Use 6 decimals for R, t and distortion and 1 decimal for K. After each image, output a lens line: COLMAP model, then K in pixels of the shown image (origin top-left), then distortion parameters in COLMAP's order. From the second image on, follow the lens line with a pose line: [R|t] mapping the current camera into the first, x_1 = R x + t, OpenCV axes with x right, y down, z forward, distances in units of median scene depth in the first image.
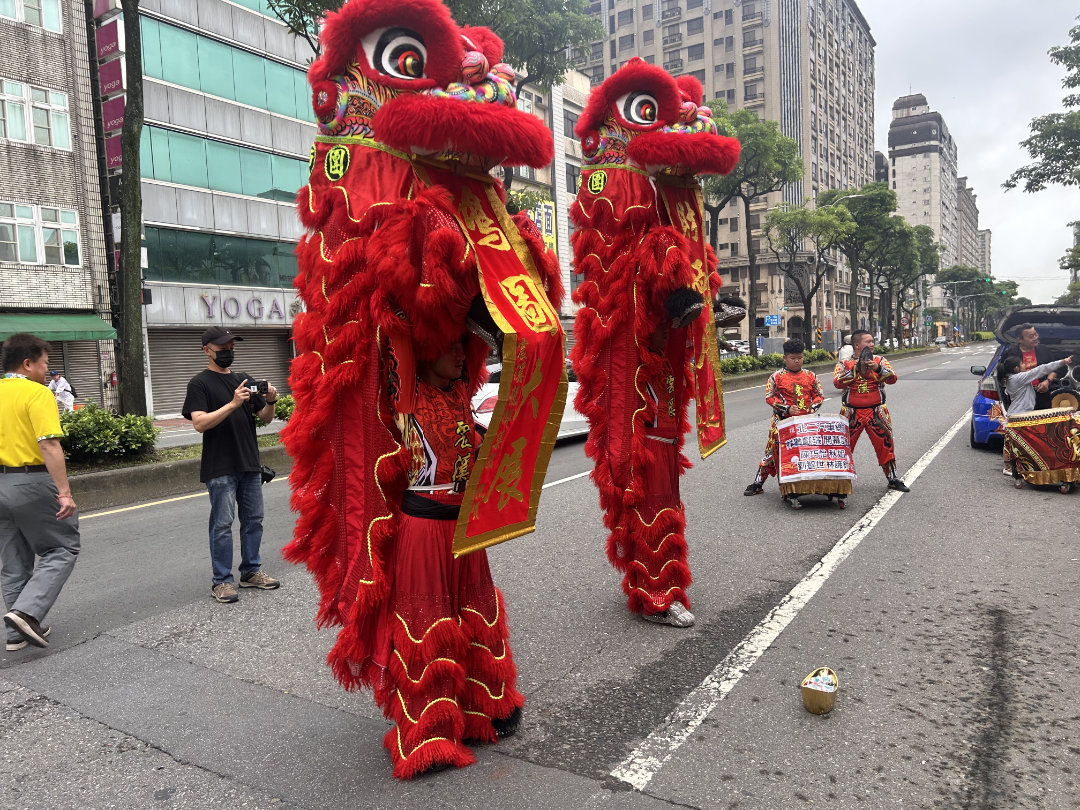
lens RADIAL K [[820.6, 0, 543.5], [0, 820.6, 404.5], [0, 0, 1]] dist [0.016033, -0.007429]
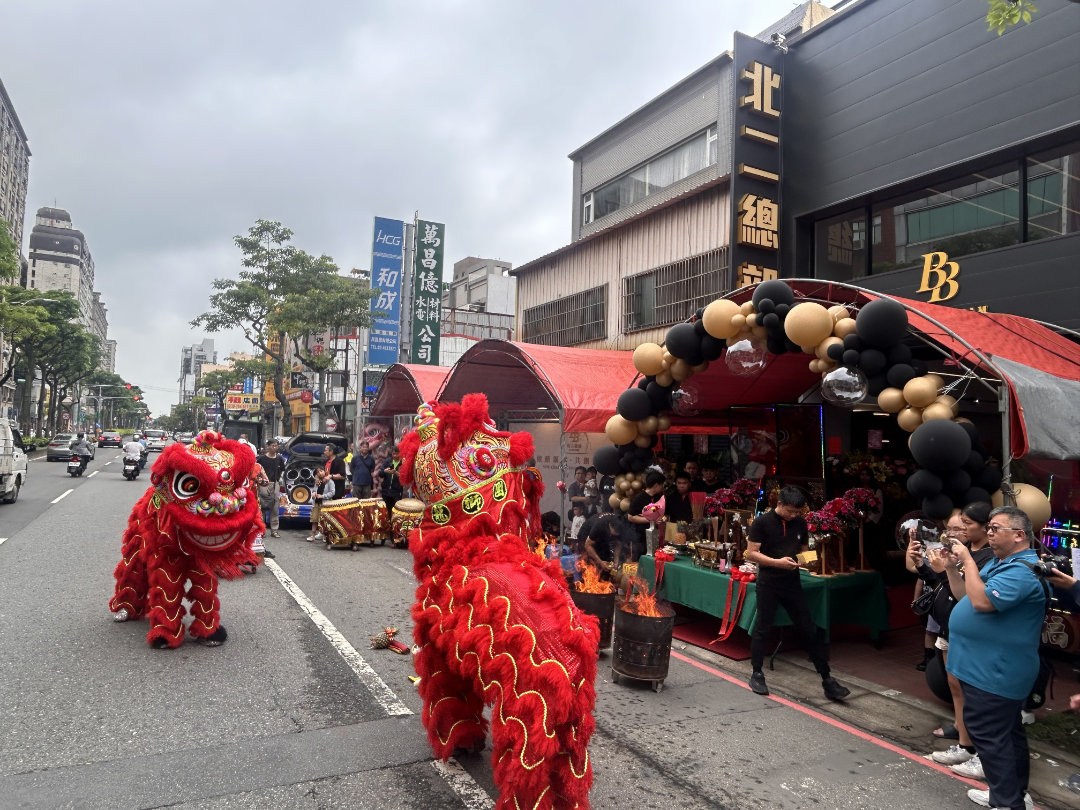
lens RADIAL K [[703.1, 0, 538.1], [0, 703.1, 406.0], [0, 0, 1]] dist [-0.006551, -0.003326]
pose [[0.495565, 0.099377, 0.862867, -0.761309], [0.005832, 0.993030, -0.117717, -0.021714], [-0.868551, 0.063369, 0.491531, -0.042961]]
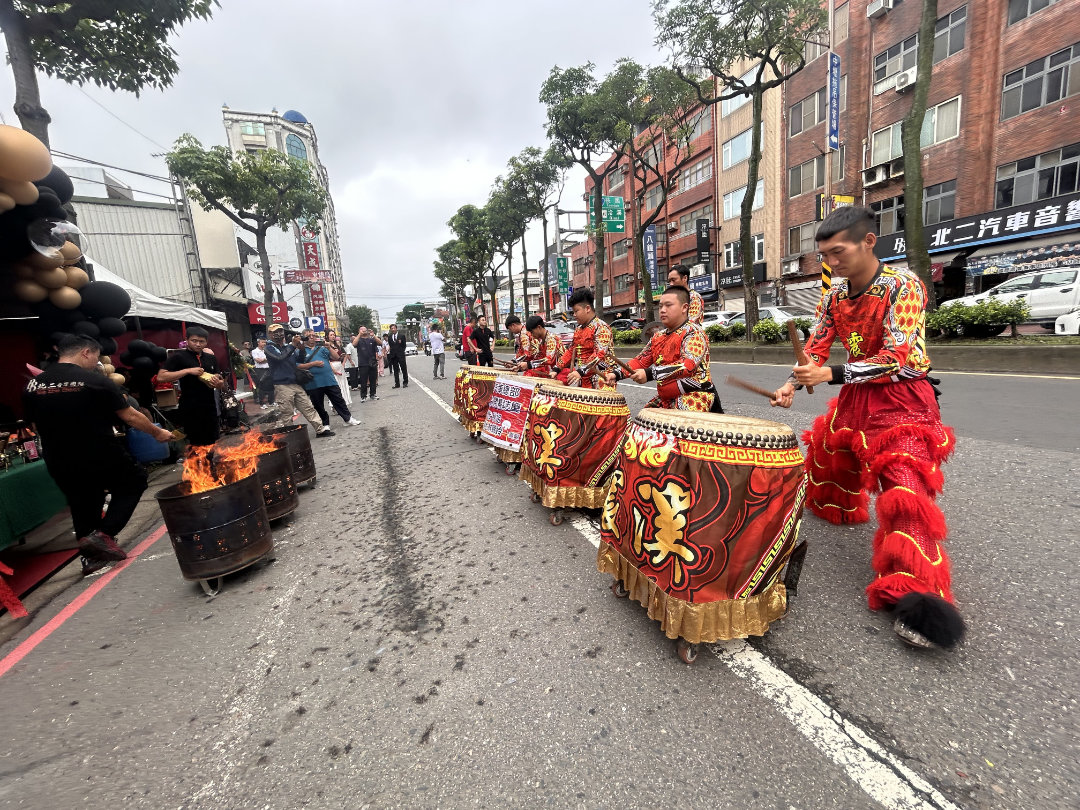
lens RADIAL K [[439.9, 0, 543.0], [0, 439.9, 404.2], [0, 0, 1]] dist [0.004409, -0.001132]
pose [[-0.609799, 0.209839, -0.764272, 0.783221], [0.051859, 0.972811, 0.225719, -0.034081], [0.790857, 0.098009, -0.604102, 1.382478]]
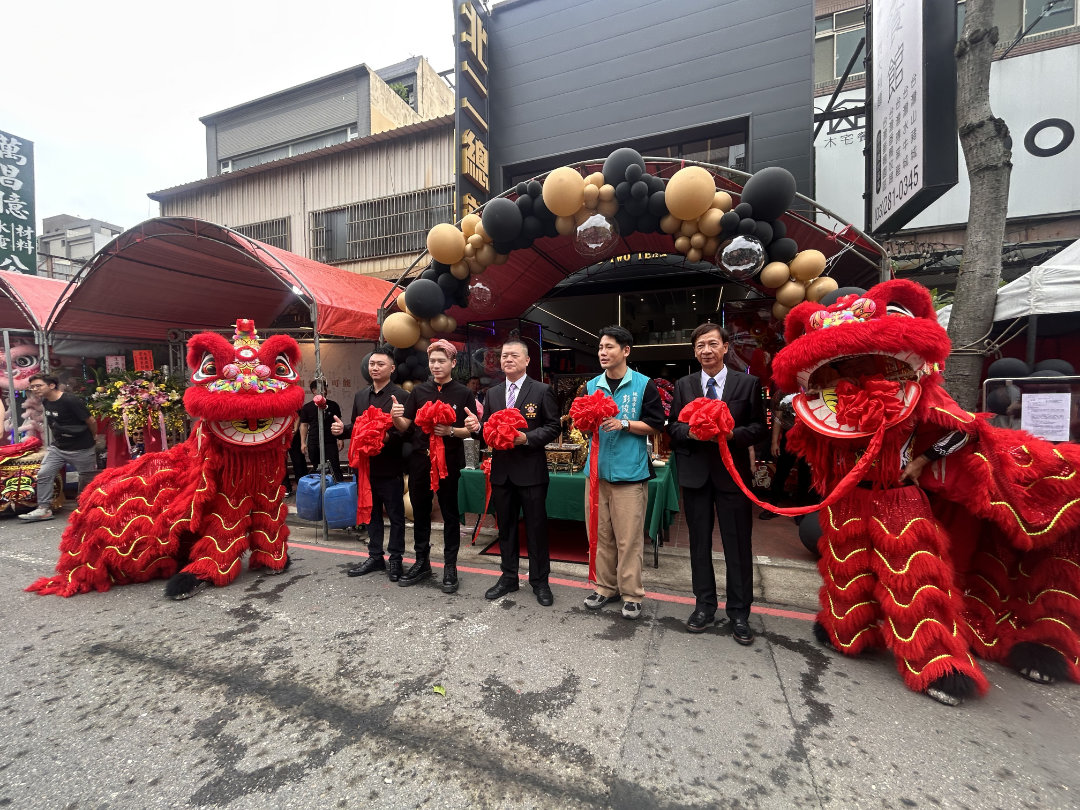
lens RADIAL K [[439.9, 0, 539.0], [0, 439.9, 401.0], [0, 0, 1]] dist [0.004409, -0.001132]
pose [[-0.191655, 0.022172, 0.981212, -0.045929], [0.084260, 0.996425, -0.006058, 0.017792], [-0.977839, 0.081515, -0.192839, 0.610912]]
